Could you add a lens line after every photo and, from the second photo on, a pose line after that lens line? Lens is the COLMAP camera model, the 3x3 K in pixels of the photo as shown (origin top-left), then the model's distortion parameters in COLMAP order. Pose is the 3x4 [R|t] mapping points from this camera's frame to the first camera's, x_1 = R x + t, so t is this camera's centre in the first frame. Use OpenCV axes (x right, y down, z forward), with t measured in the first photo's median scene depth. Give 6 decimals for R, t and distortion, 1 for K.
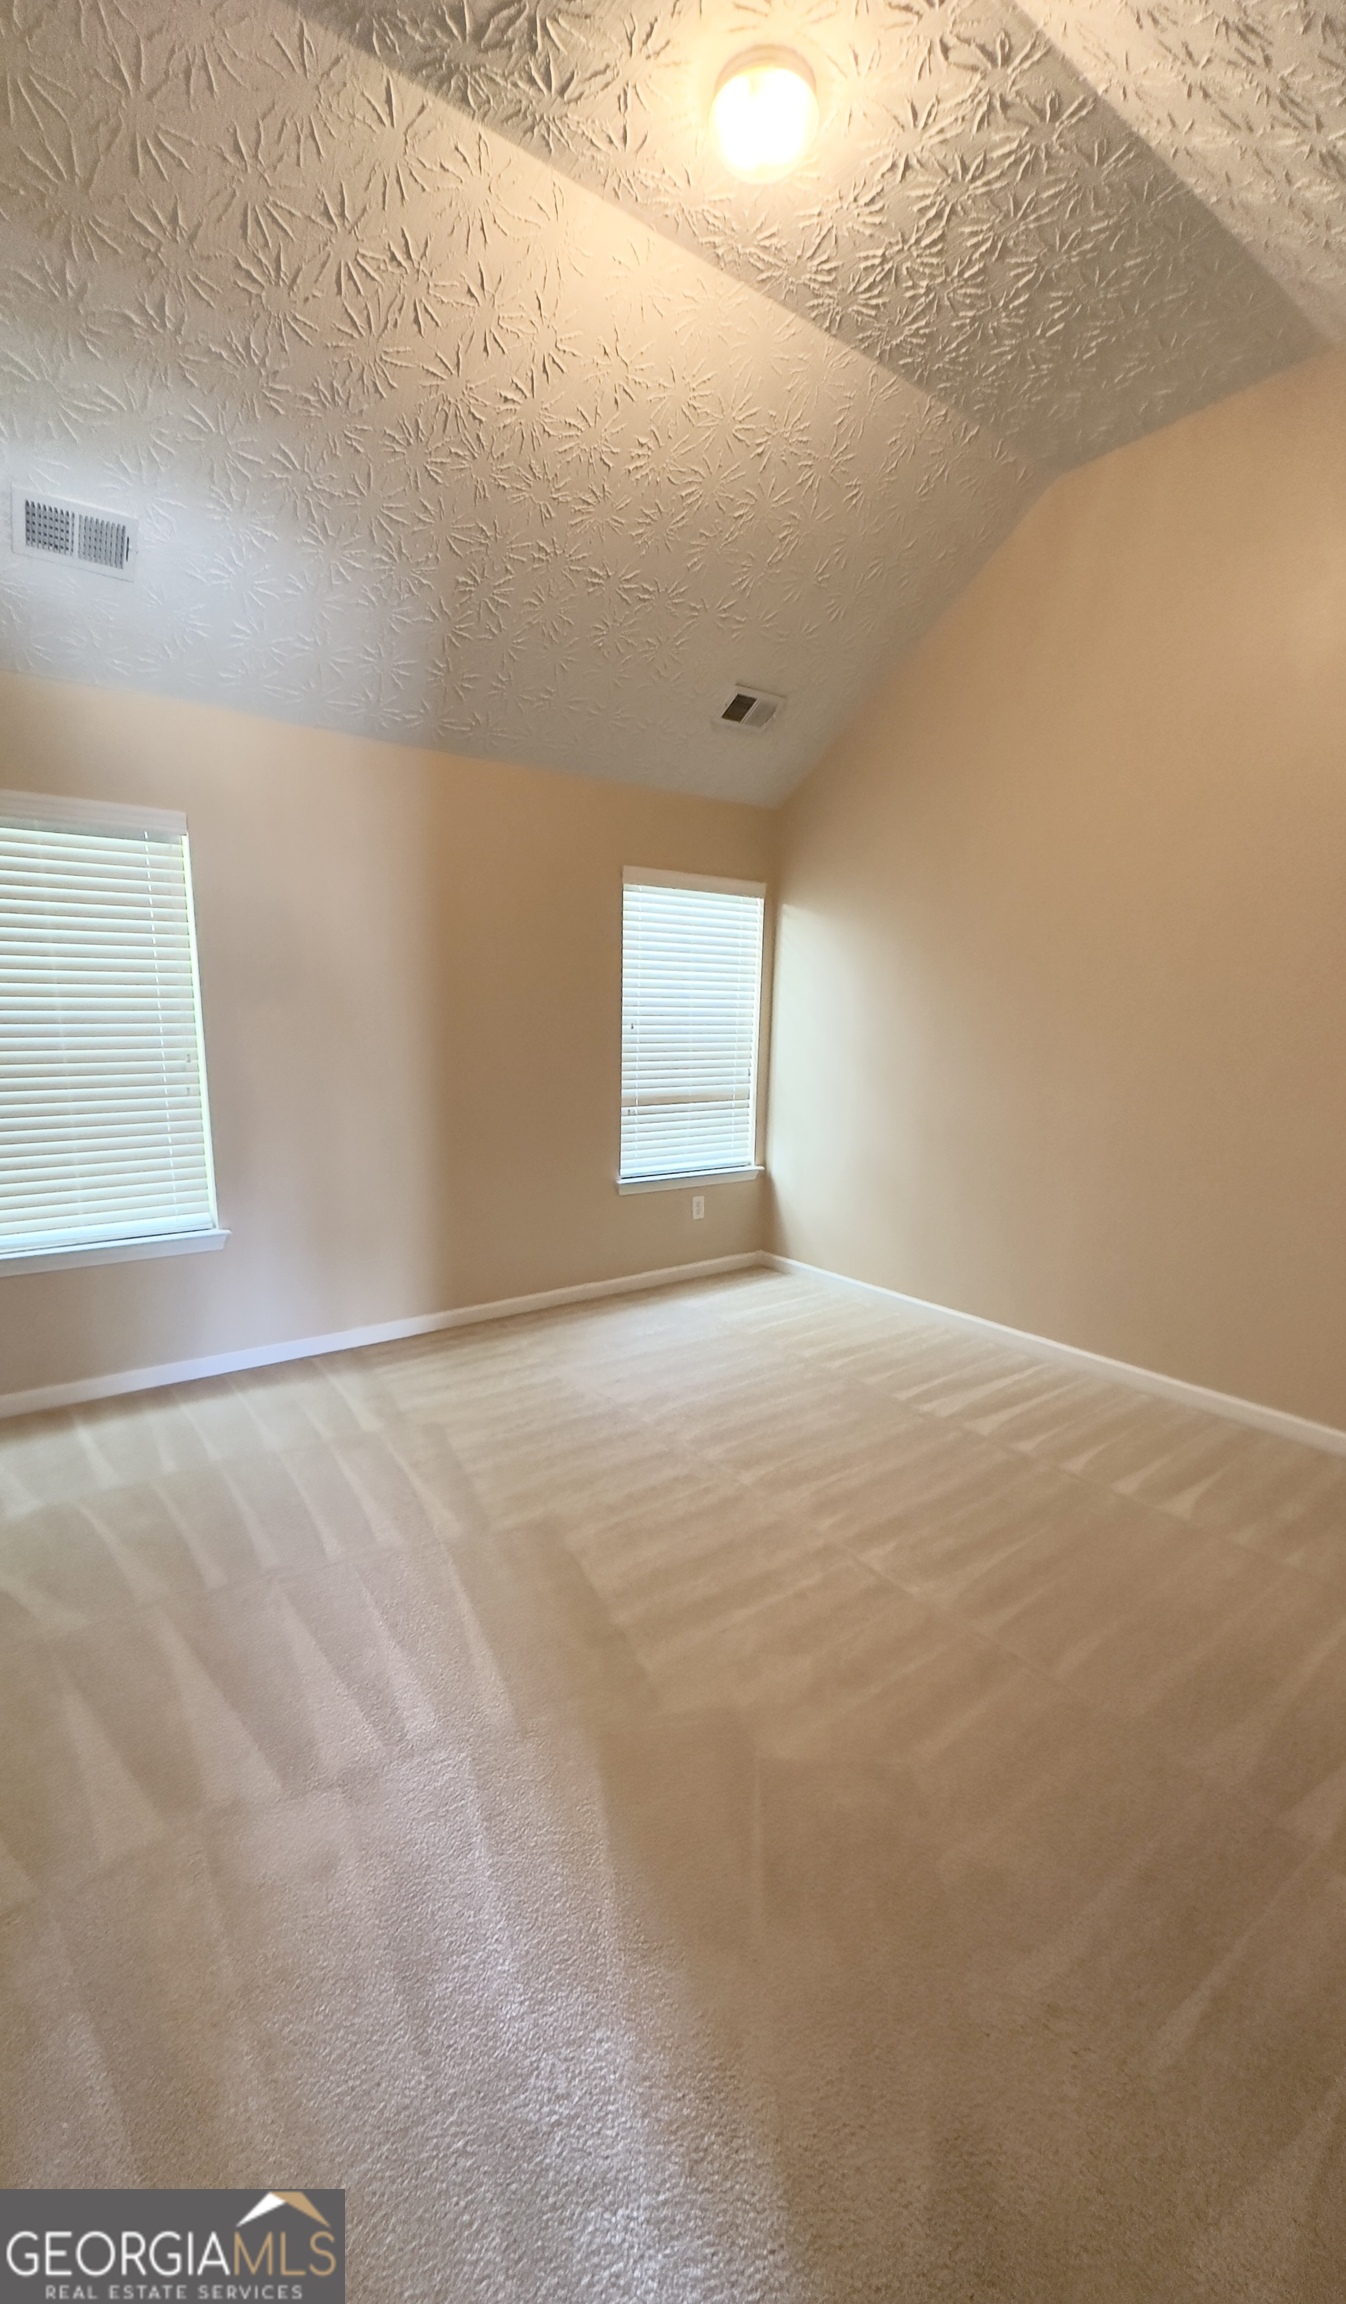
lens RADIAL K [[911.6, 0, 692.9], [0, 911.6, 1150.2], [0, 0, 1]] dist [0.001146, 0.000139]
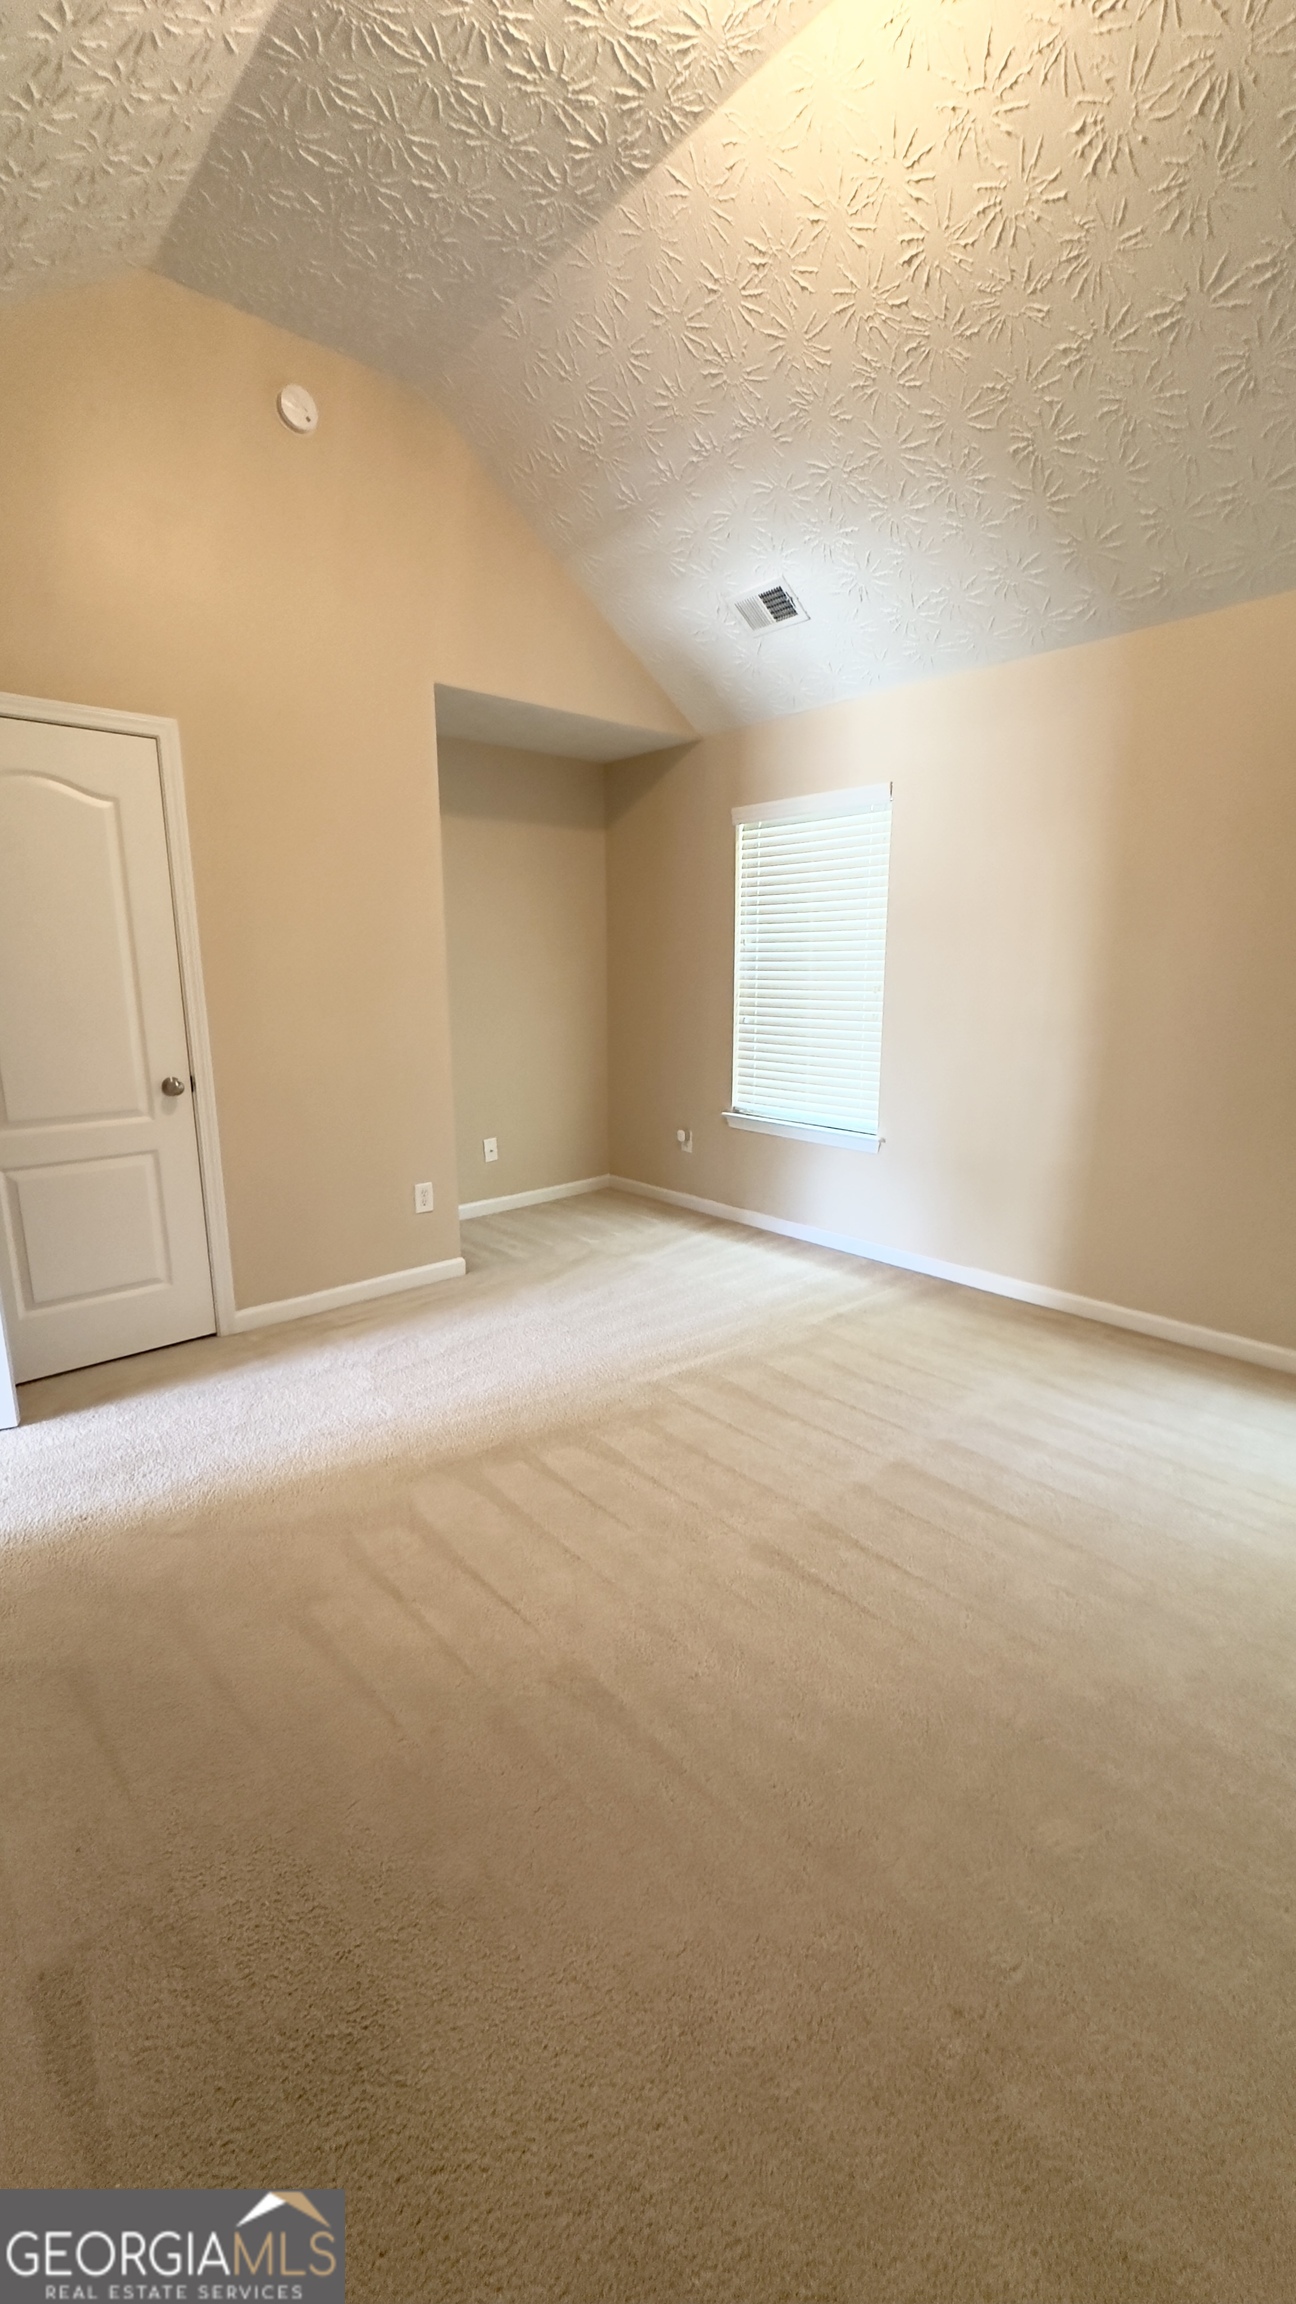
lens RADIAL K [[923.3, 0, 665.5], [0, 923.3, 1149.4], [0, 0, 1]] dist [-0.006899, 0.001389]
pose [[0.104243, 0.184294, -0.977328, 0.744892], [-0.147103, 0.974730, 0.168114, -0.071336], [0.983613, 0.126243, 0.128719, 0.681242]]
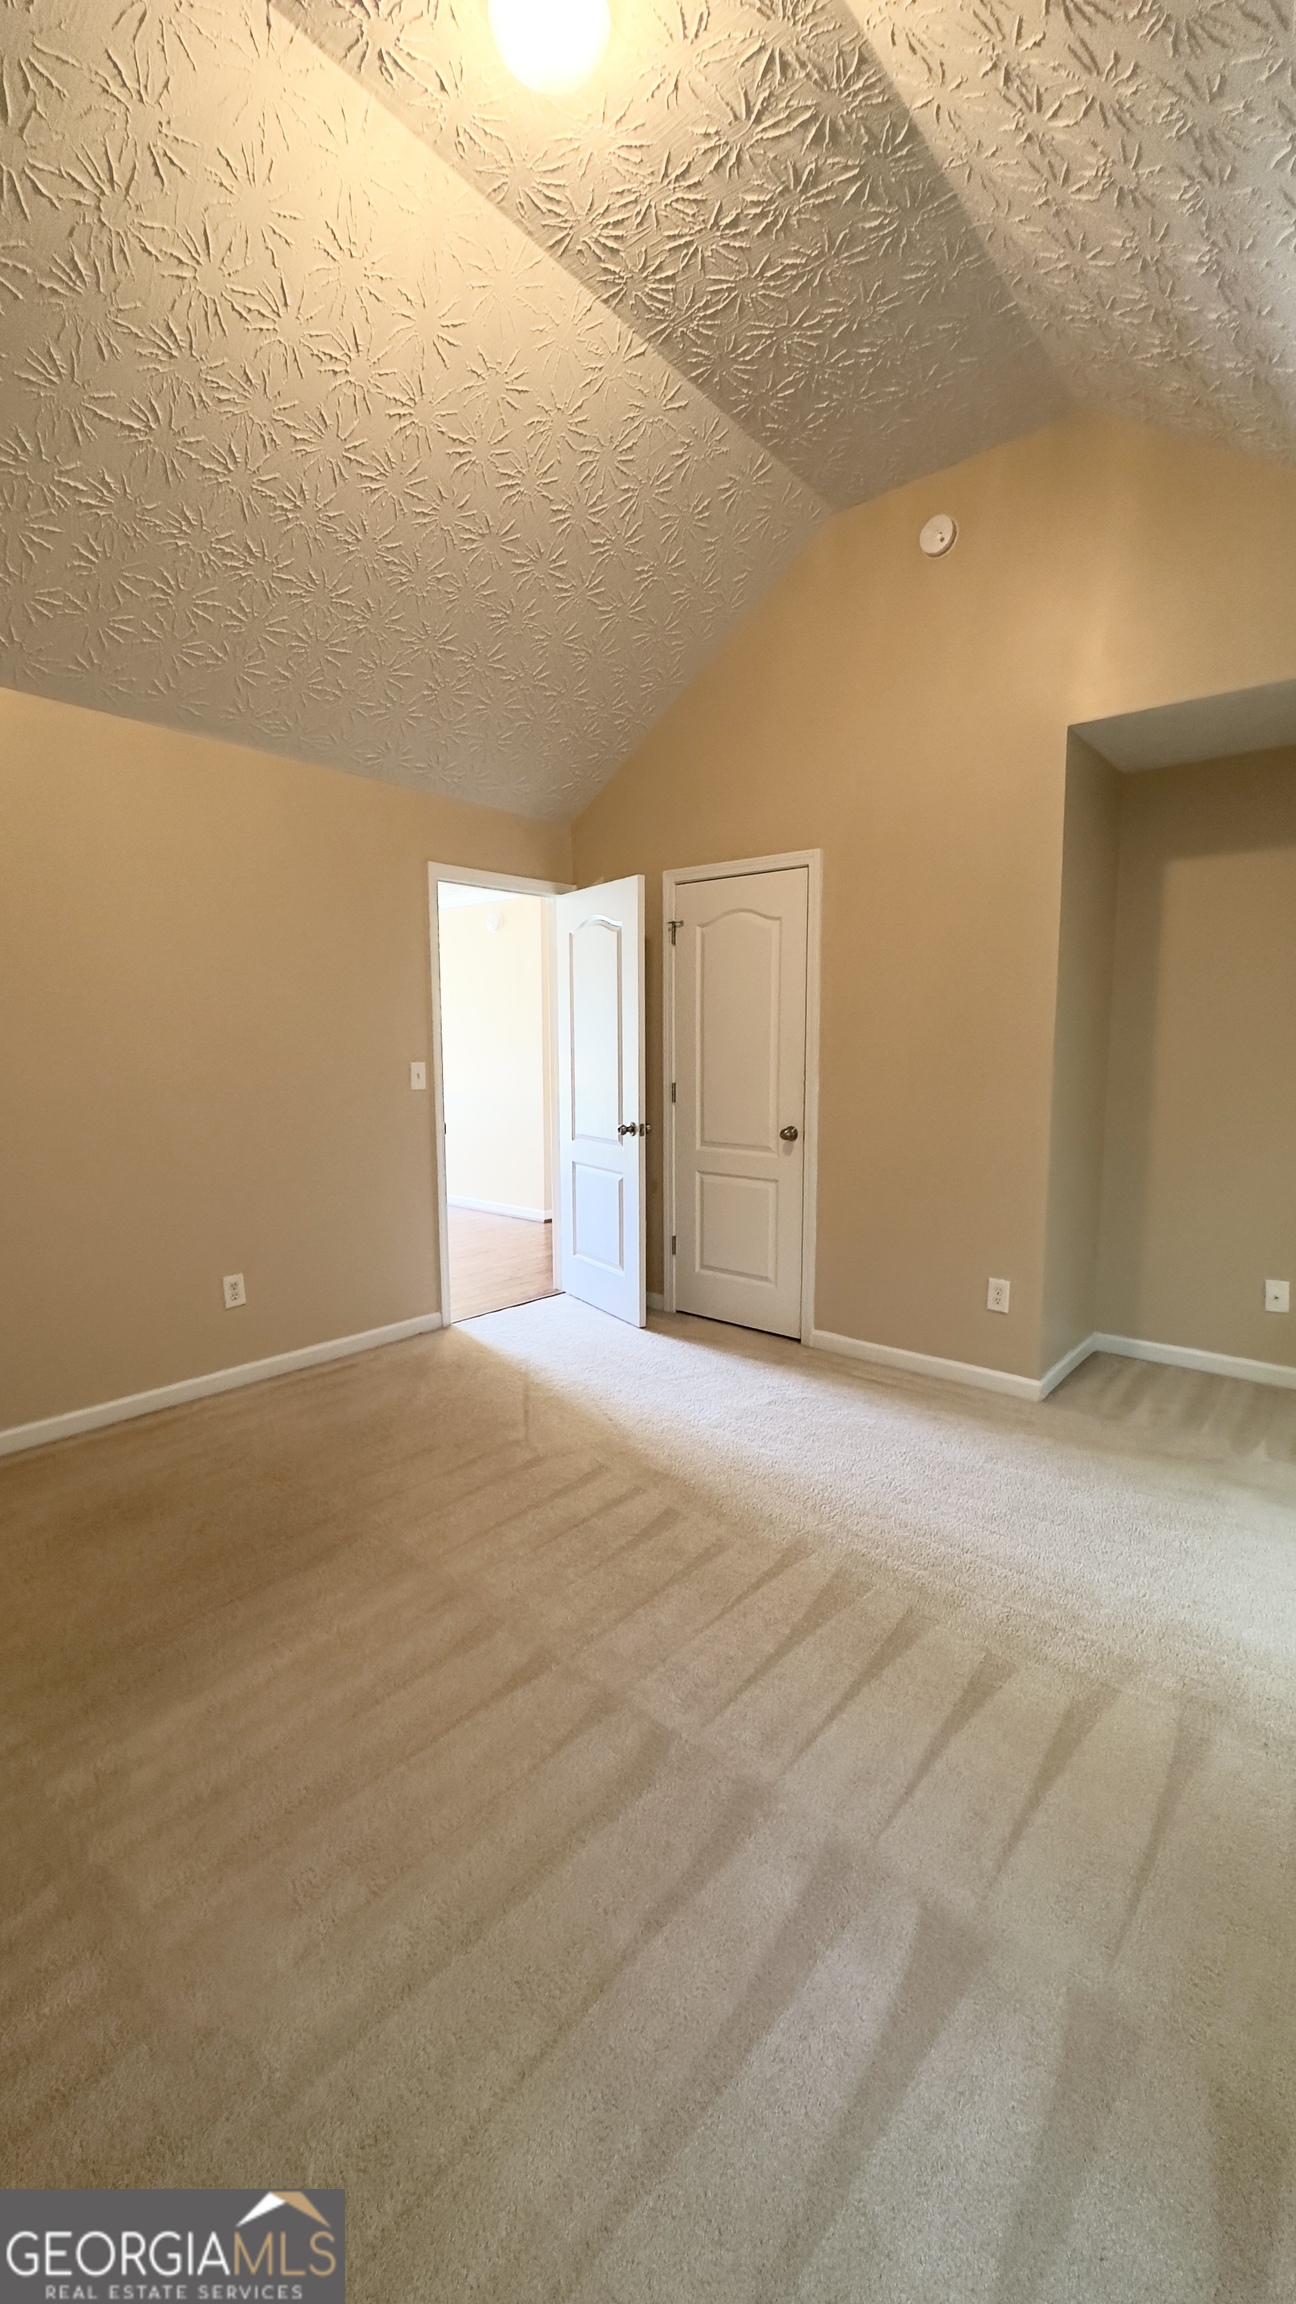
lens RADIAL K [[923.3, 0, 645.5], [0, 923.3, 1148.0], [0, 0, 1]] dist [-0.006899, 0.001389]
pose [[-0.974266, 0.016122, -0.224824, 0.140669], [-0.044498, 0.964053, 0.261959, -0.208069], [0.220966, 0.265222, -0.938526, 1.492278]]
